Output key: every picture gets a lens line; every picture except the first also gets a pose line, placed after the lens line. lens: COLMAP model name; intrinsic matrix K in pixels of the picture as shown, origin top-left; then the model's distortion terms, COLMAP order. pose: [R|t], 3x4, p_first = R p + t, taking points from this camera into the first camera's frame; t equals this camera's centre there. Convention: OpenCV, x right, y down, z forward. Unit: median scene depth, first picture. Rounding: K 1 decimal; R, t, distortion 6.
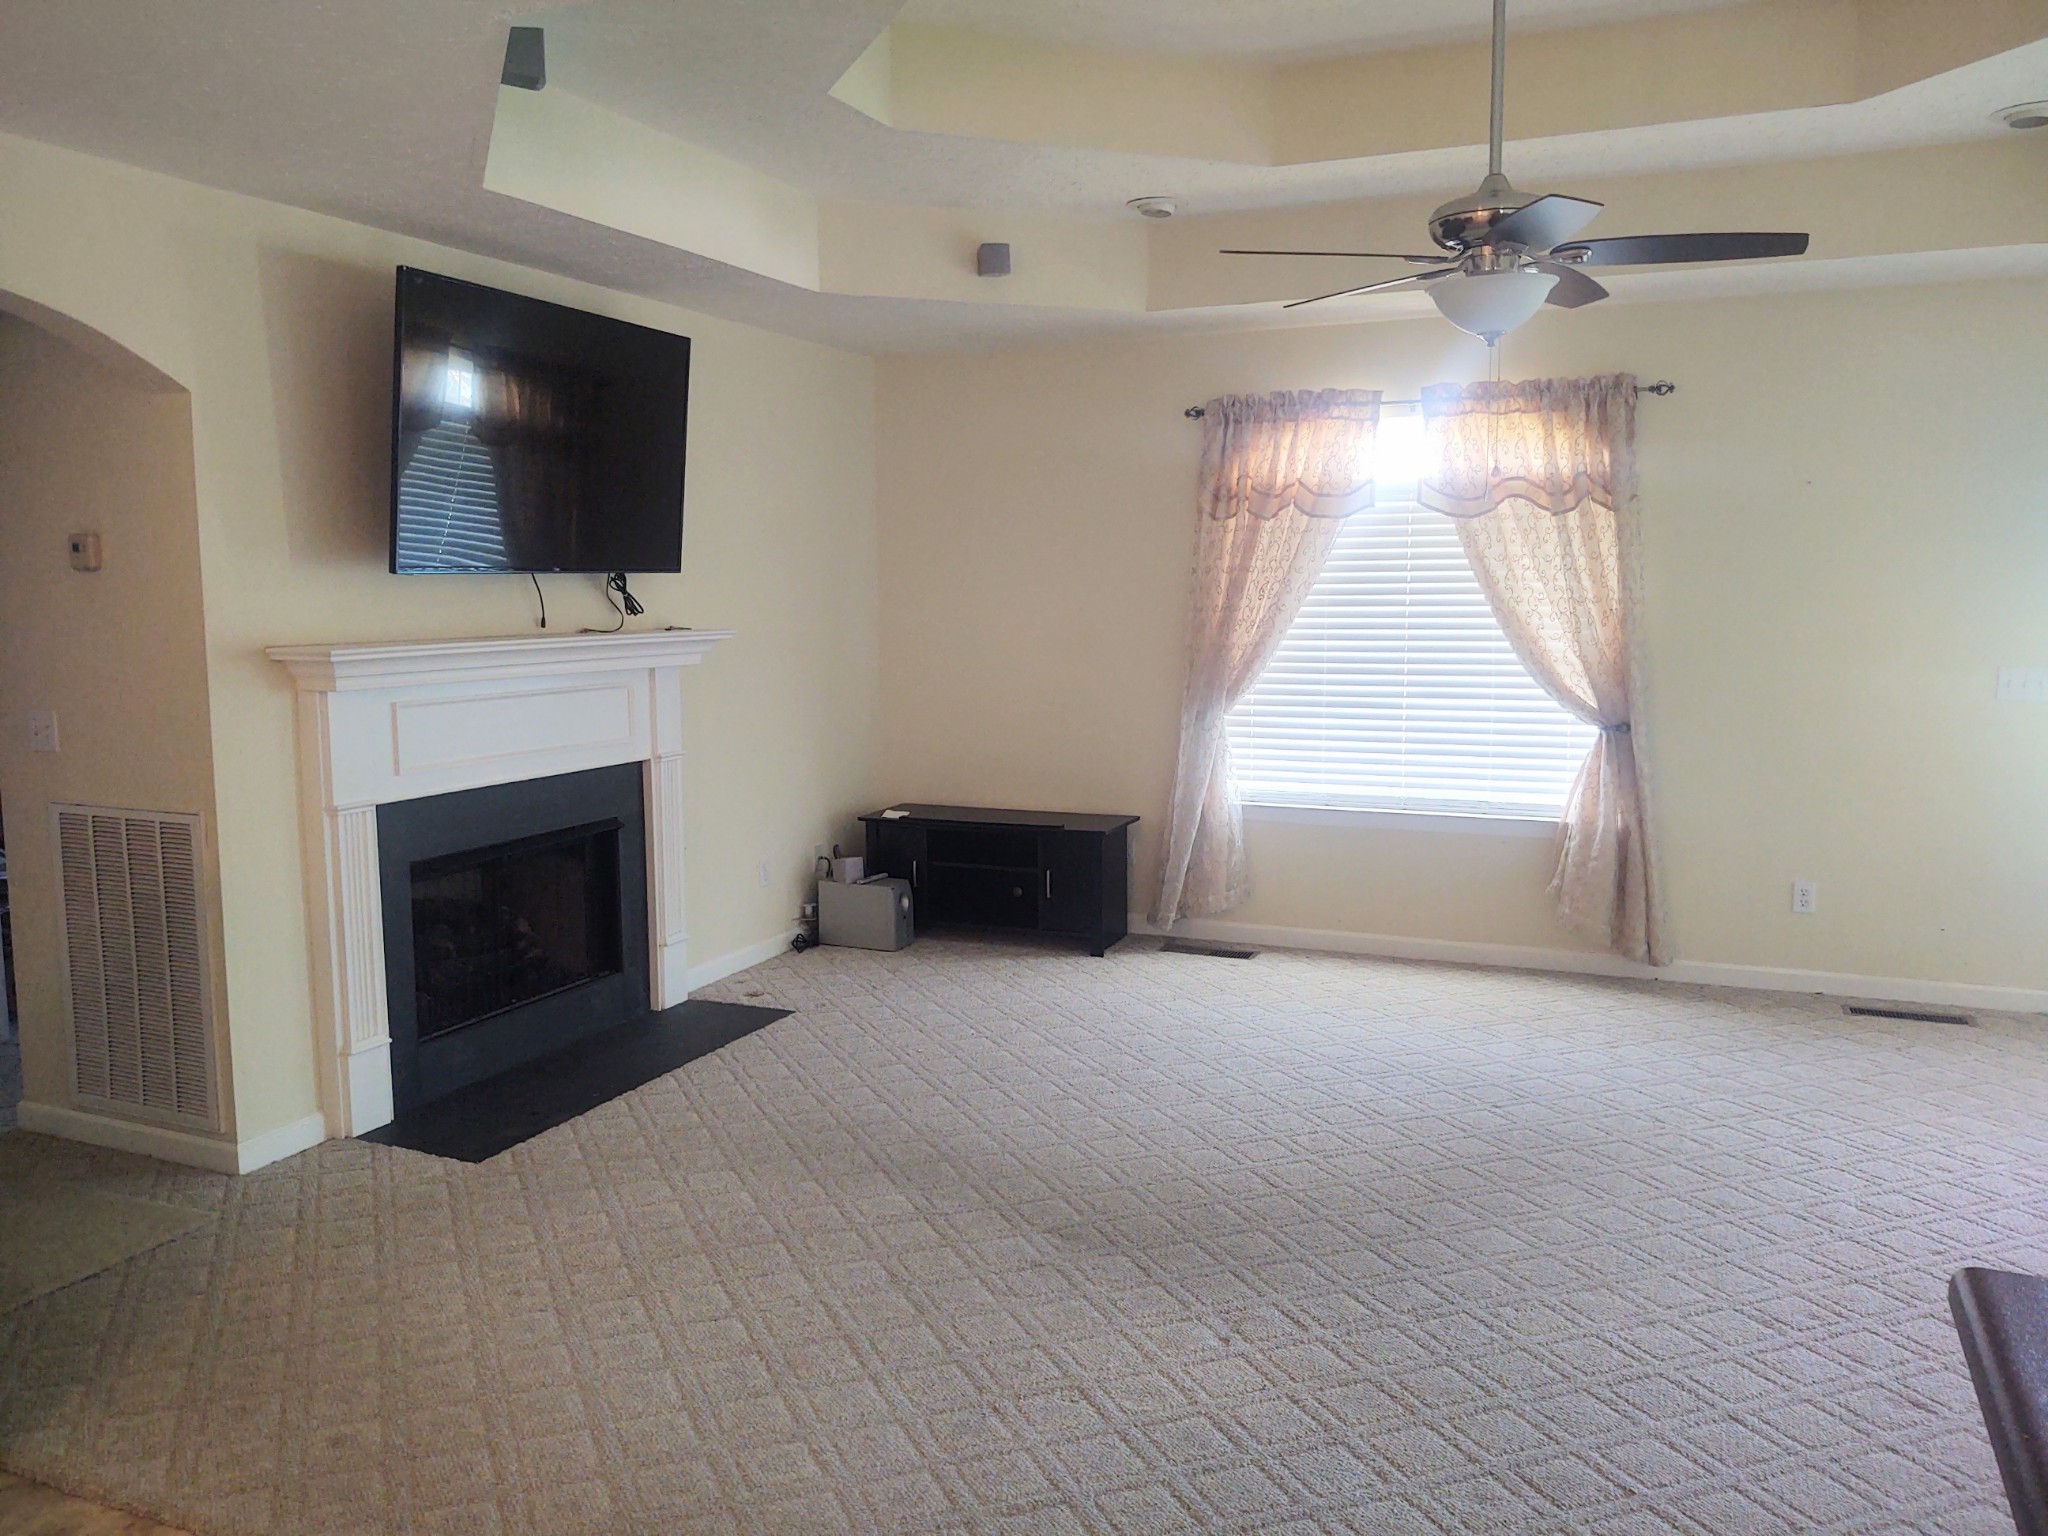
lens RADIAL K [[1551.8, 0, 1023.8], [0, 1551.8, 775.8], [0, 0, 1]] dist [-0.000860, 0.003273]
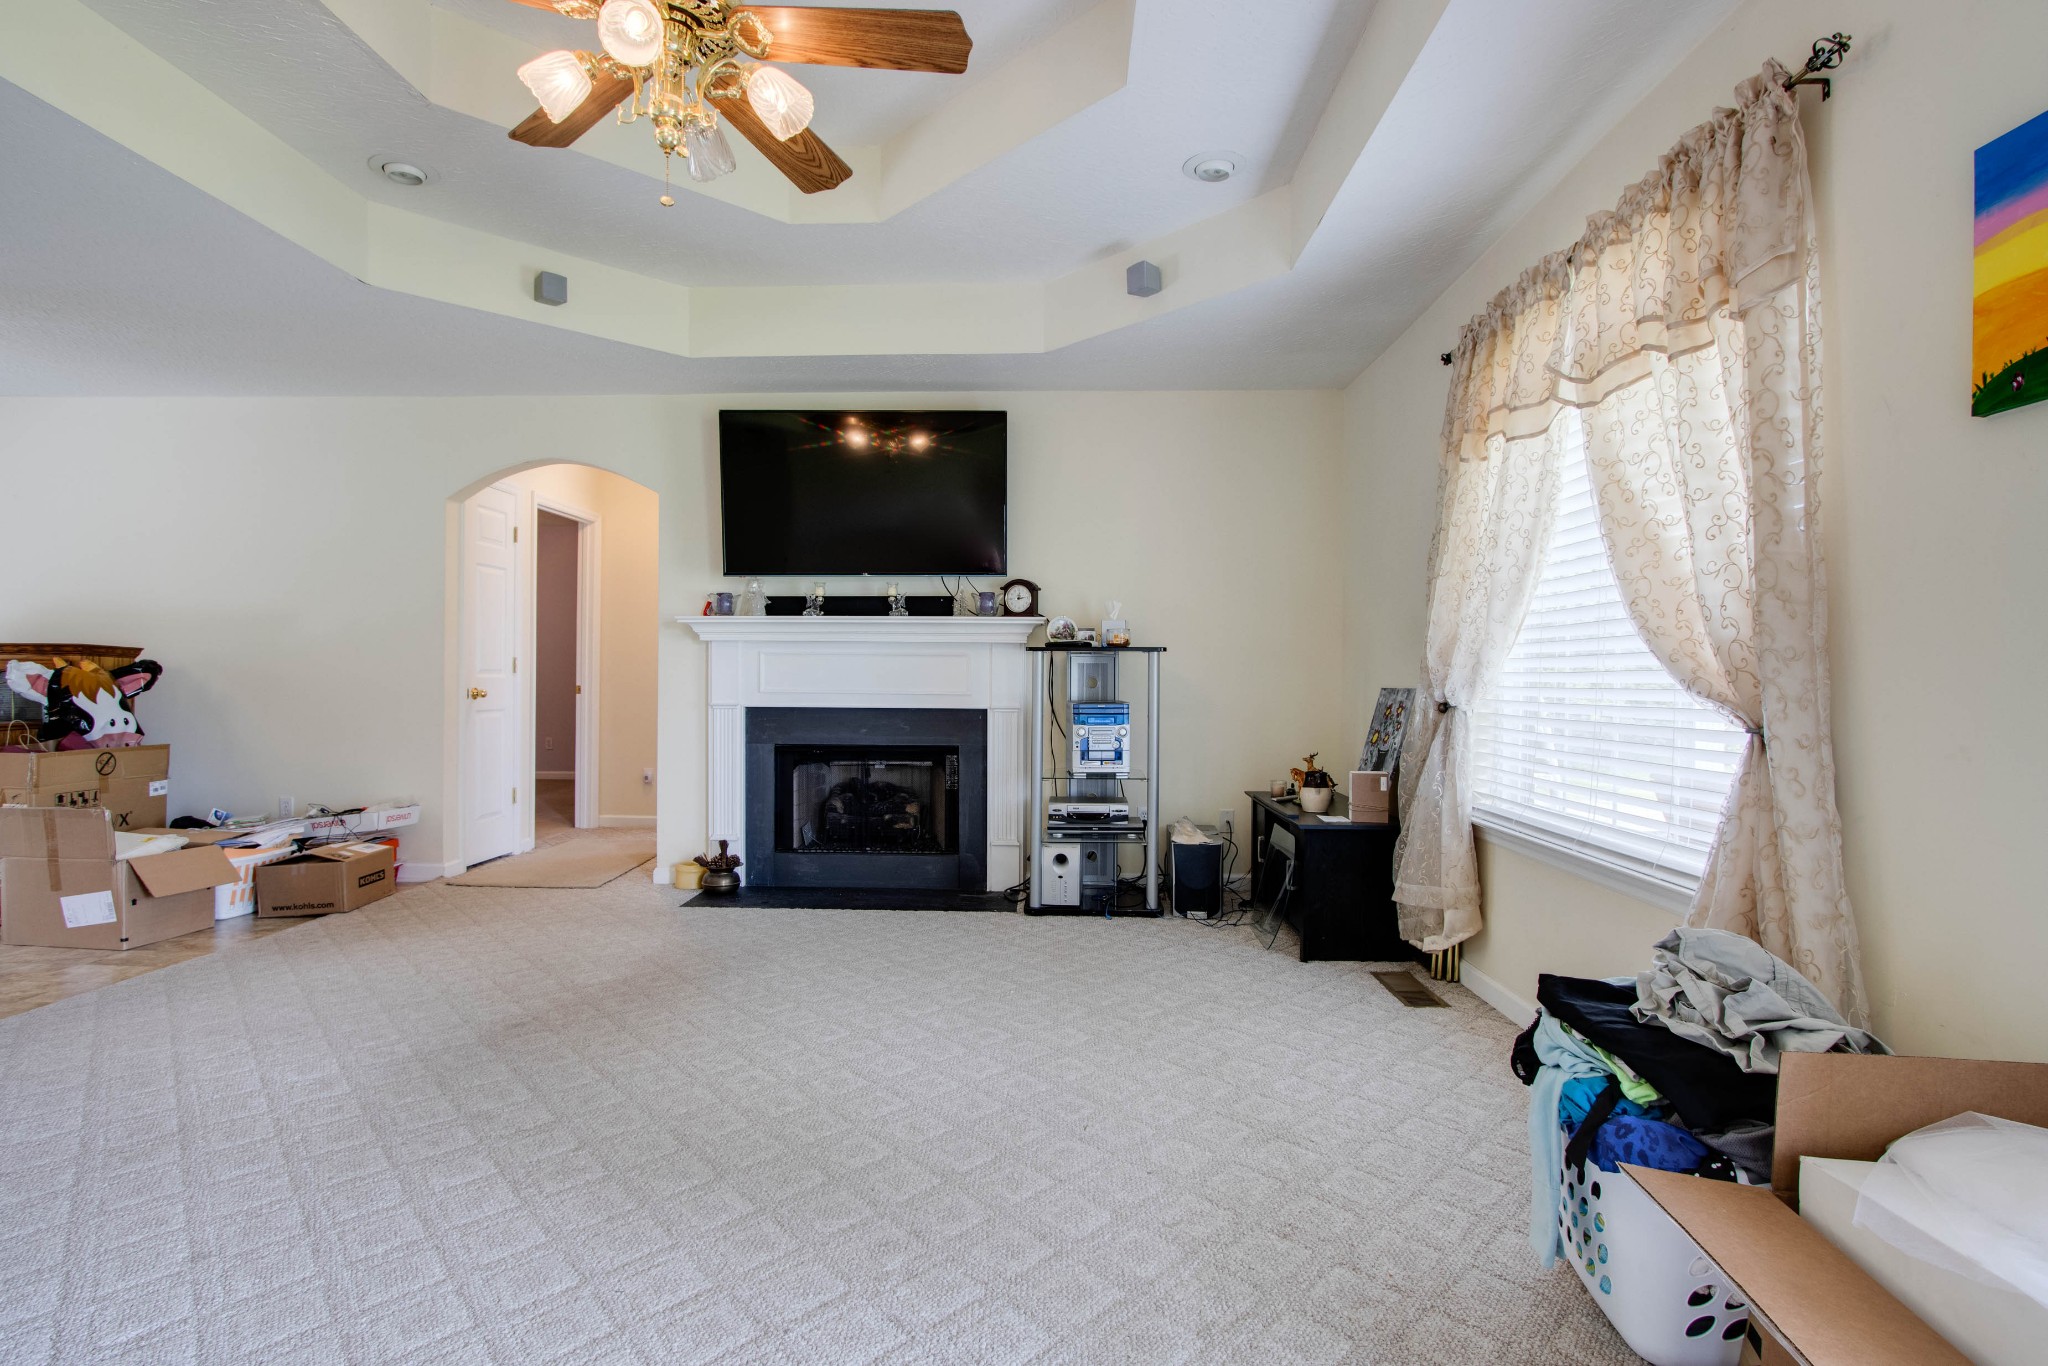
lens RADIAL K [[1020.3, 0, 1017.2], [0, 1020.3, 679.4], [0, 0, 1]] dist [-0.004330, -0.000503]
pose [[0.372109, 0.008880, -0.928147, 0.654555], [-0.126415, 0.991122, -0.041199, -0.002490], [0.919540, 0.132662, 0.369927, 0.699772]]
